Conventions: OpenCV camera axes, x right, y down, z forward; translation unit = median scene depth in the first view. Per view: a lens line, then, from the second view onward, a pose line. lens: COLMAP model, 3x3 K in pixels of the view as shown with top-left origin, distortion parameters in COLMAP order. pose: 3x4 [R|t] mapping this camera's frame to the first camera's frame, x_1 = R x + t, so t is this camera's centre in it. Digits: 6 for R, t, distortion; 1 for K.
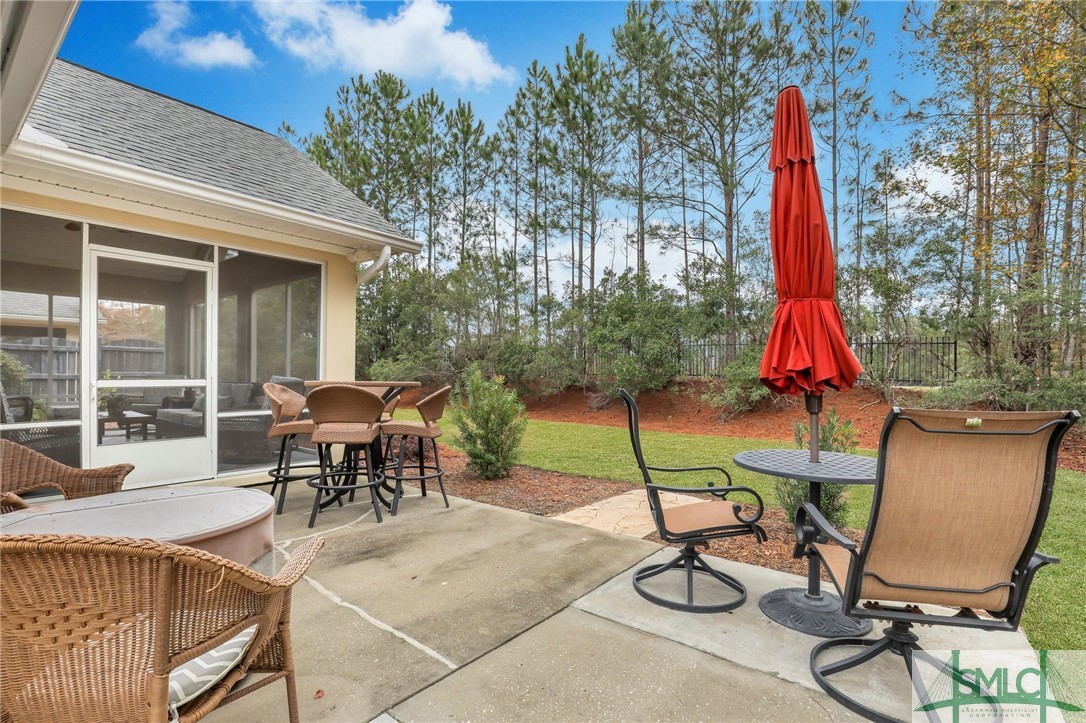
lens RADIAL K [[507.5, 0, 542.4], [0, 507.5, 366.1], [0, 0, 1]] dist [-0.026234, 0.000103]
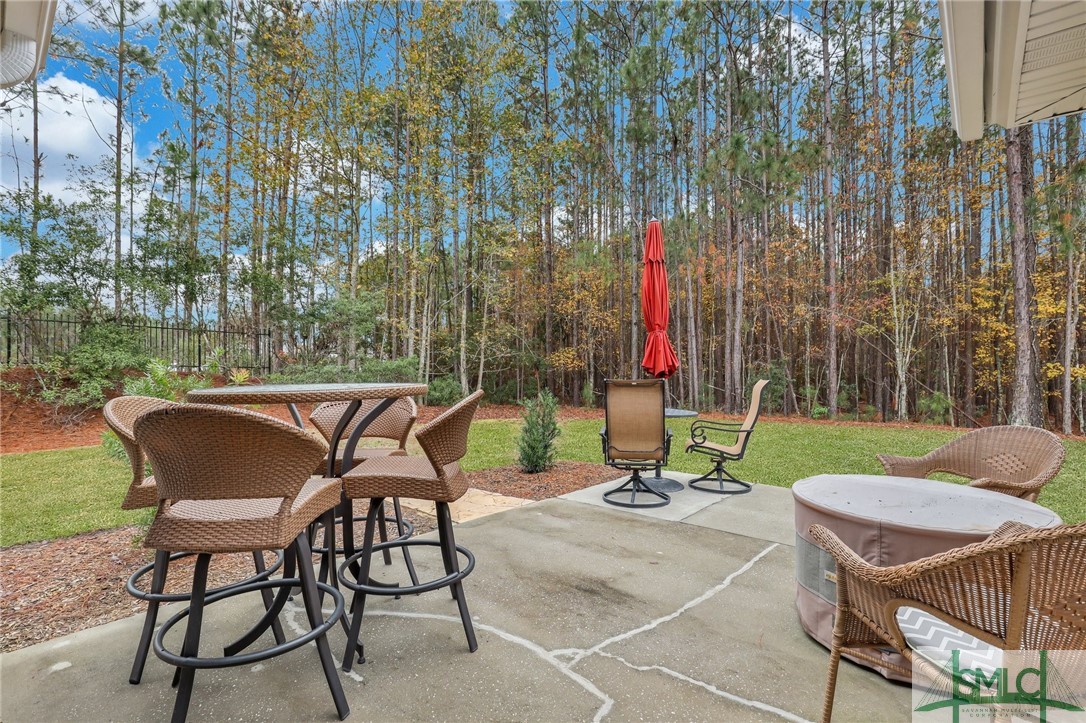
lens RADIAL K [[507.5, 0, 542.4], [0, 507.5, 366.1], [0, 0, 1]] dist [-0.026234, 0.000103]
pose [[0.051078, -0.002647, 0.998691, -1.146635], [-0.026490, 0.999641, 0.004004, 0.007912], [-0.998343, -0.026660, 0.050989, 1.033450]]
